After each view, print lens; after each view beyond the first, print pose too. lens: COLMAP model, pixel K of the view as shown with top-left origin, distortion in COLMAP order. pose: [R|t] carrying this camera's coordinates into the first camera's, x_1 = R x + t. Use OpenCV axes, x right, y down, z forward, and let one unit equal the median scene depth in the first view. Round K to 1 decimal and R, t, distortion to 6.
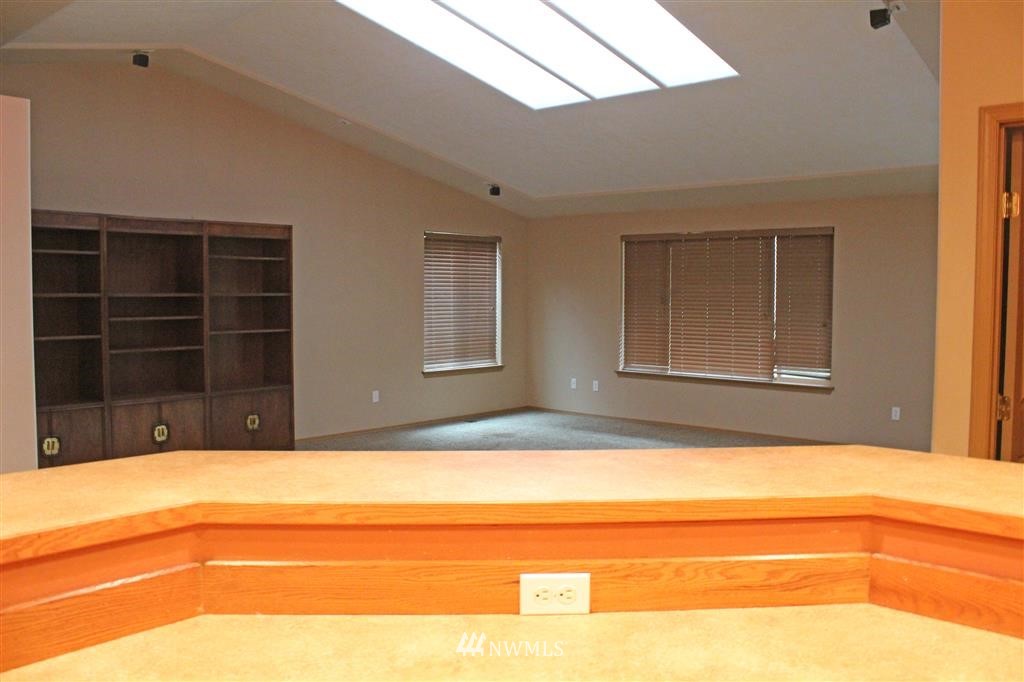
lens RADIAL K [[857.6, 0, 513.0], [0, 857.6, 355.5], [0, 0, 1]] dist [-0.128448, 0.002111]
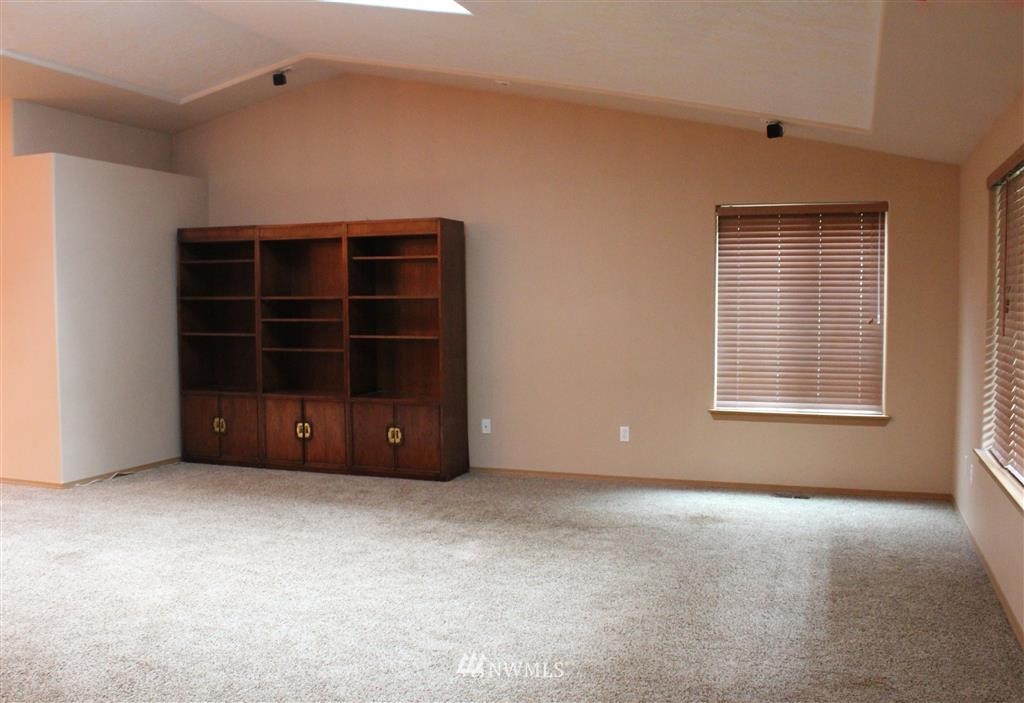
lens RADIAL K [[912.6, 0, 512.0], [0, 912.6, 351.5], [0, 0, 1]] dist [-0.126602, 0.001271]
pose [[0.371629, 0.052843, -0.926876, 0.656754], [-0.063723, 0.997476, 0.031319, -0.052115], [0.926192, 0.047425, 0.374059, 0.742548]]
